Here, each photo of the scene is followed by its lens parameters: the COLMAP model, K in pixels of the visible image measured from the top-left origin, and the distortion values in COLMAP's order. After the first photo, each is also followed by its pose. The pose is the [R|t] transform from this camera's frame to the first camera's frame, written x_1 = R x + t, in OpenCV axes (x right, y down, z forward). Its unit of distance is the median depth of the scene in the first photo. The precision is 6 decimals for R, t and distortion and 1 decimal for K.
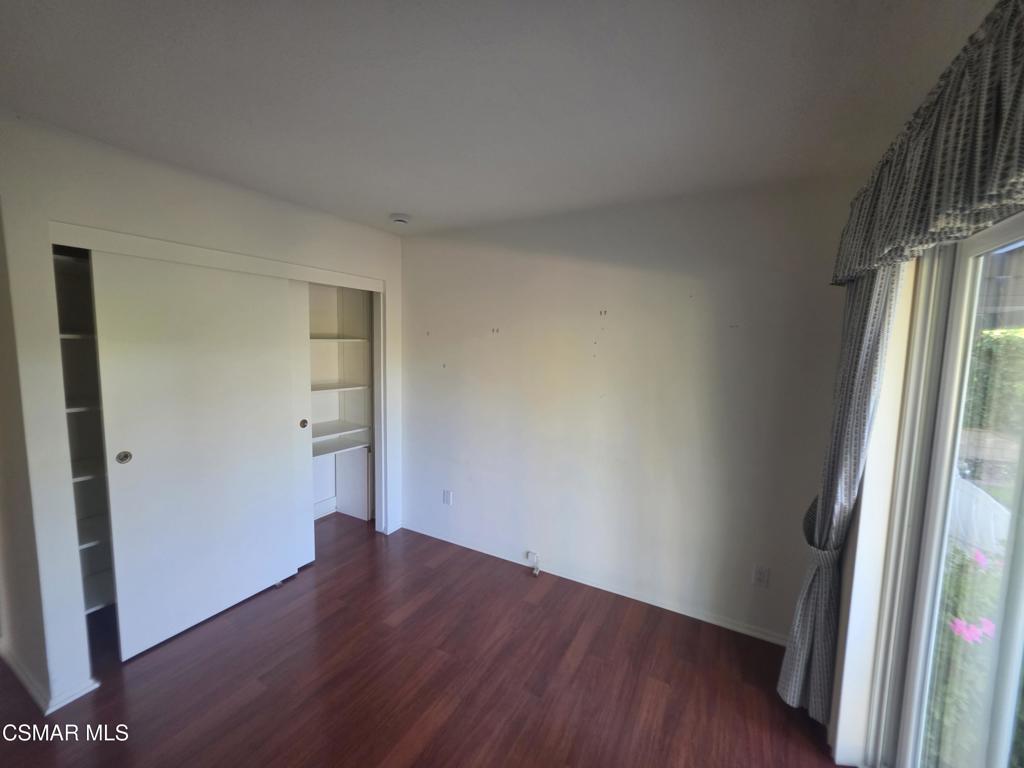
lens RADIAL K [[414.0, 0, 512.9], [0, 414.0, 381.7], [0, 0, 1]] dist [-0.004178, 0.001271]
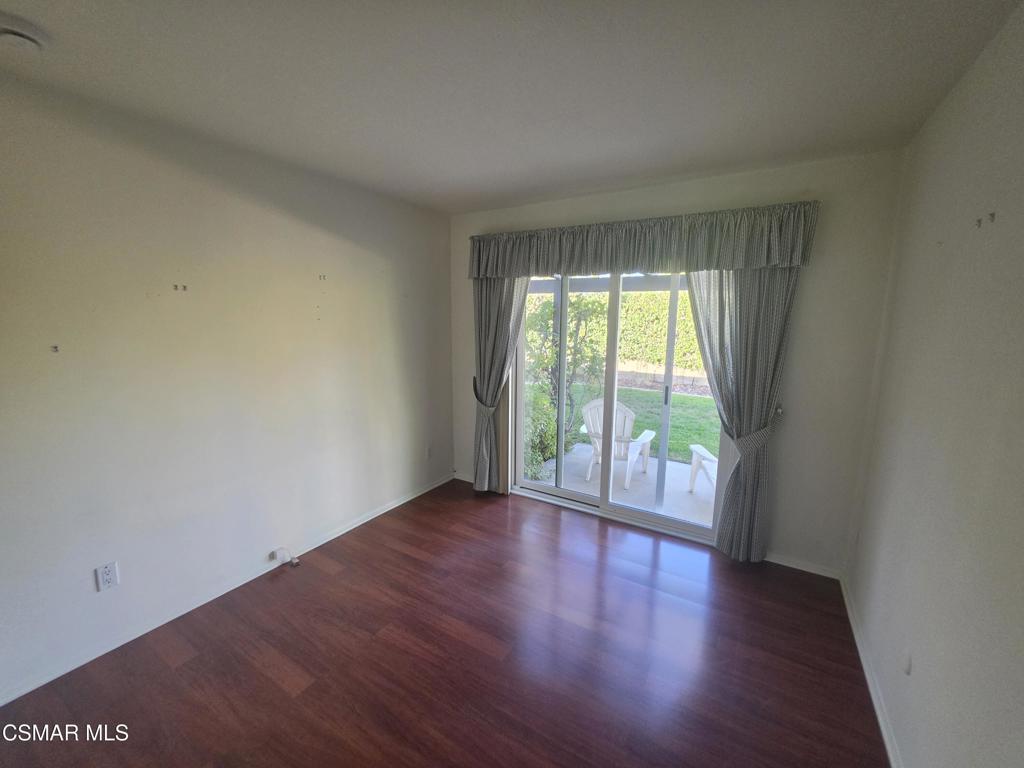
lens RADIAL K [[414.0, 0, 512.6], [0, 414.0, 383.3], [0, 0, 1]] dist [-0.004178, 0.001271]
pose [[0.049277, -0.182083, 0.982048, -0.773911], [0.087334, 0.980262, 0.177370, -0.044665], [-0.994960, 0.077026, 0.064207, 0.454347]]
